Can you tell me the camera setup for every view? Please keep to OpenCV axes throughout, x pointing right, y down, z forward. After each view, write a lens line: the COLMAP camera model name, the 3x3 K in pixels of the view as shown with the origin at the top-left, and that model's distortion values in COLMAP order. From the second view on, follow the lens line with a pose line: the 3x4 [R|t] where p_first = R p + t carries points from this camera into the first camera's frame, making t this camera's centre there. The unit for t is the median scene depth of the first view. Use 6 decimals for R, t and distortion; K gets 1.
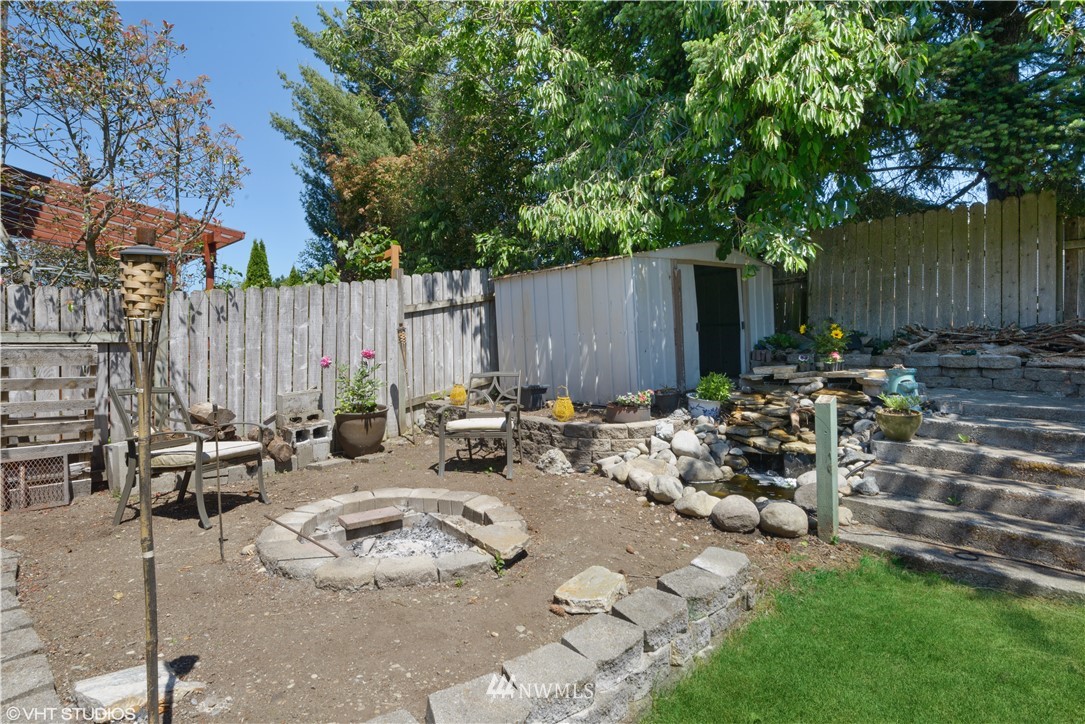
lens RADIAL K [[547.6, 0, 541.8], [0, 547.6, 348.1], [0, 0, 1]] dist [0.003251, 0.000584]
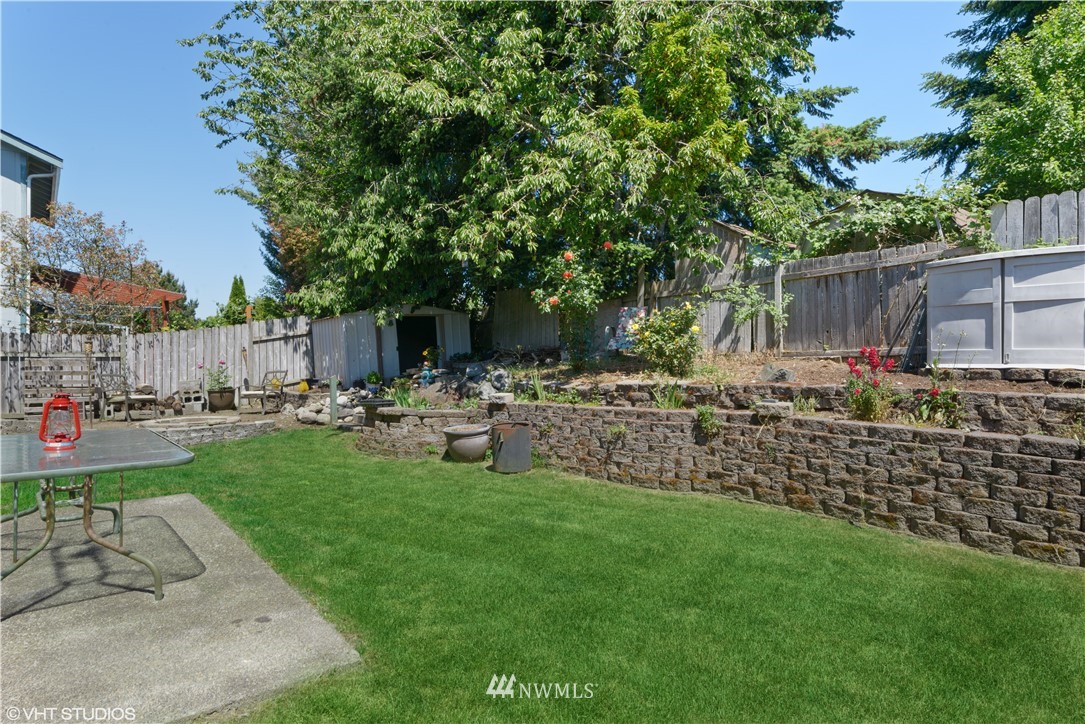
lens RADIAL K [[578.1, 0, 542.5], [0, 578.1, 362.0], [0, 0, 1]] dist [0.002268, -0.000295]
pose [[0.997914, -0.000269, -0.064560, 1.063451], [0.000321, 1.000000, 0.000798, 0.008489], [0.064560, -0.000817, 0.997913, -1.145993]]
